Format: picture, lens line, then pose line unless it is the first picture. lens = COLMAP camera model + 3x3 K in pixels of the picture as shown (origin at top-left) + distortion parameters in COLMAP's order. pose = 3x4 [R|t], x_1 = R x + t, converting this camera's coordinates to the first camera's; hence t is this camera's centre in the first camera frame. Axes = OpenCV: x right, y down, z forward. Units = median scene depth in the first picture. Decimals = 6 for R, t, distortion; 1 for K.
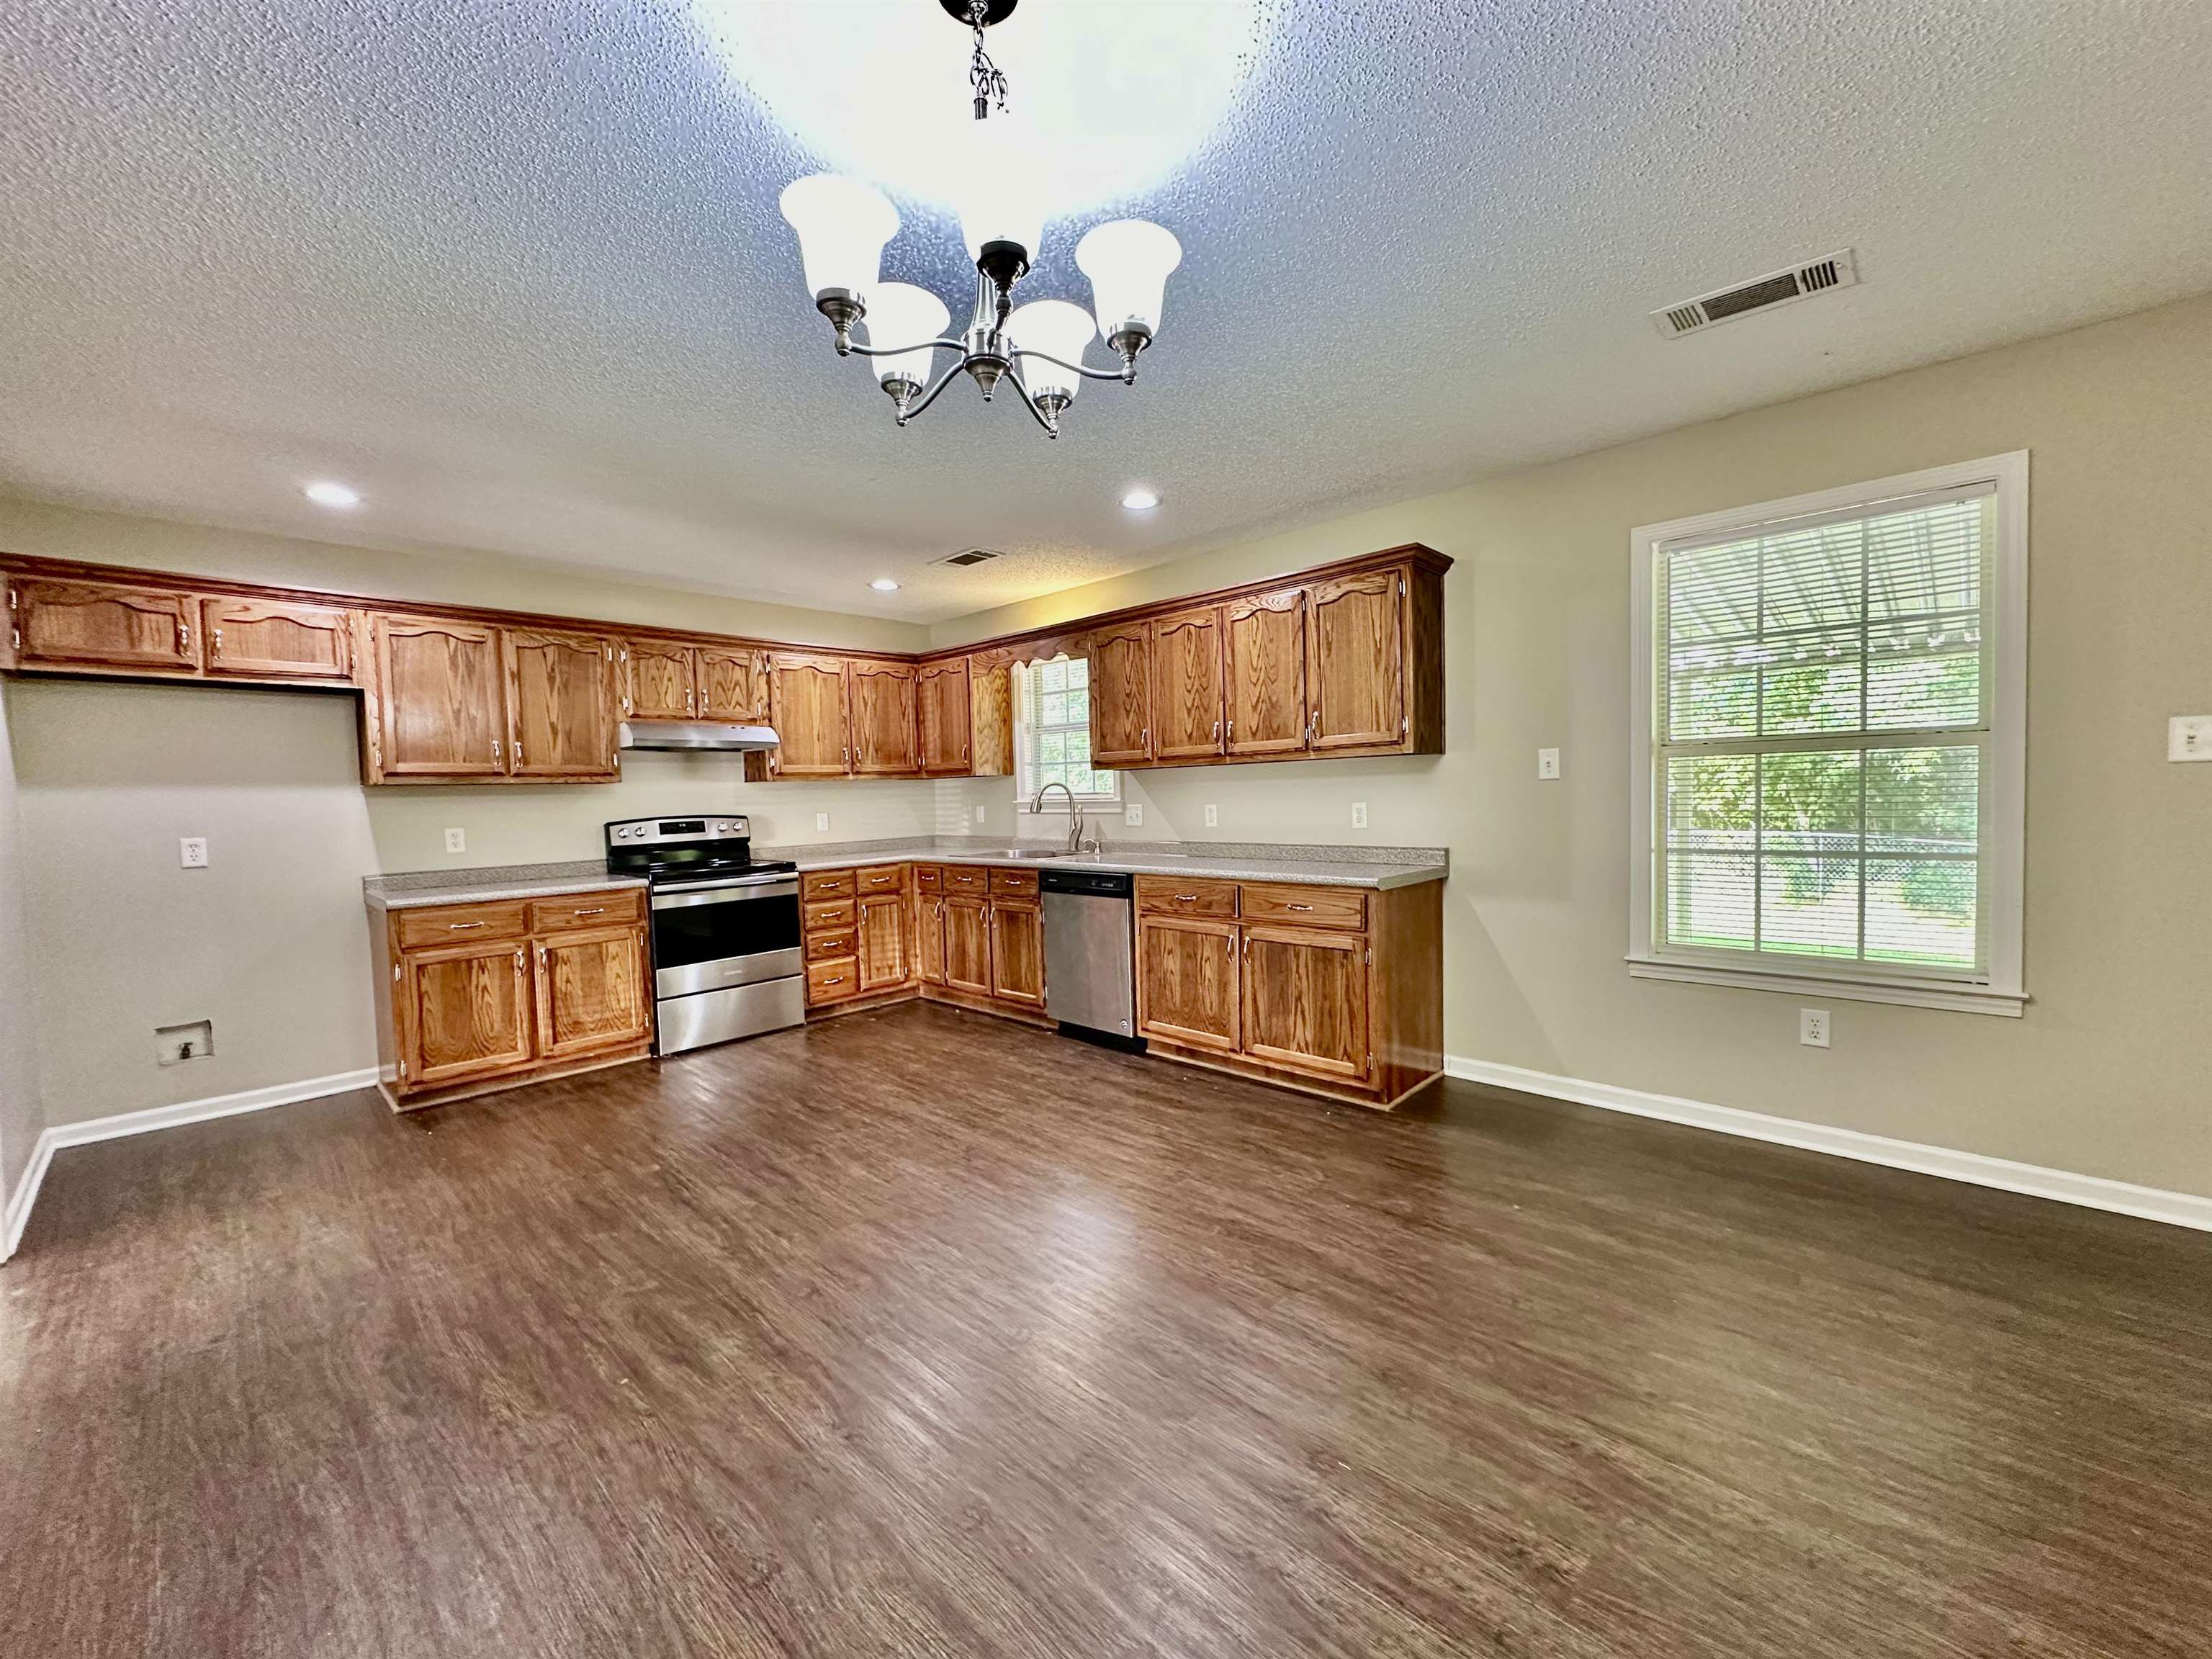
lens RADIAL K [[882.1, 0, 1106.0], [0, 882.1, 829.5], [0, 0, 1]] dist [-0.000182, -0.000017]
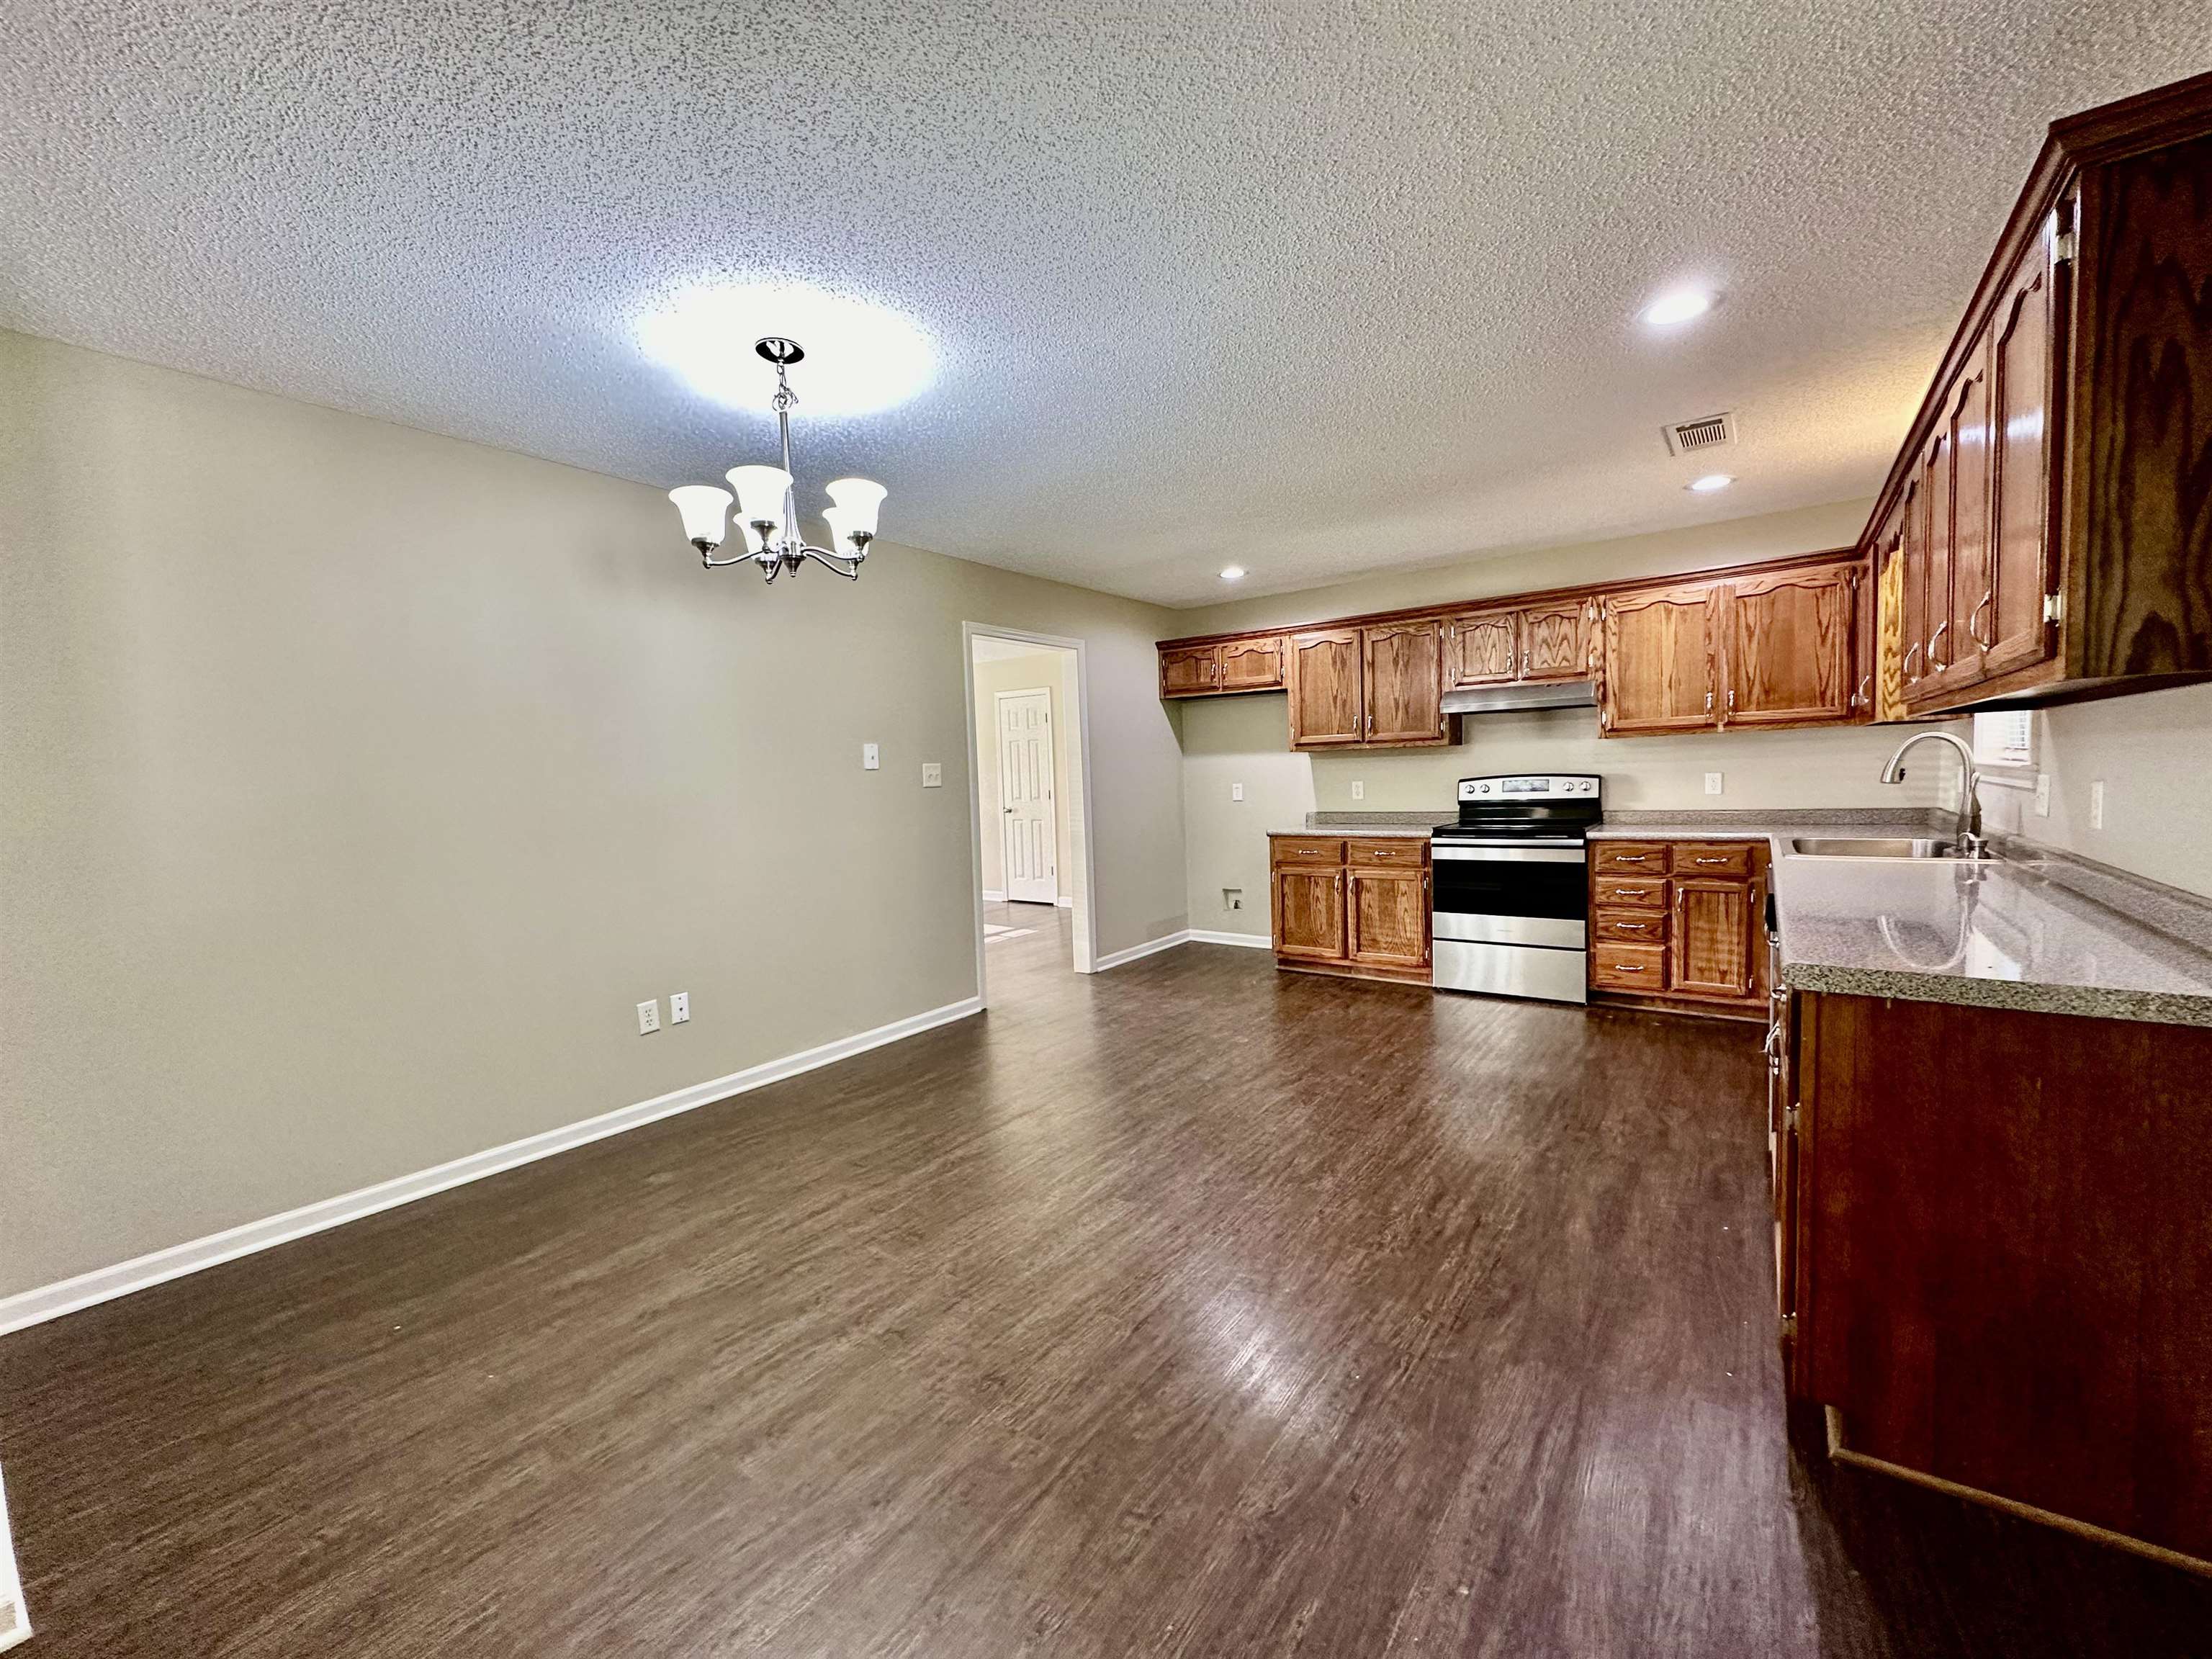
lens RADIAL K [[887.0, 0, 1106.0], [0, 887.0, 829.5], [0, 0, 1]] dist [-0.014228, 0.000012]
pose [[0.124125, 0.085992, -0.988533, 0.557163], [-0.010896, 0.996296, 0.085299, -0.039194], [0.992207, 0.000183, 0.124603, 0.441219]]
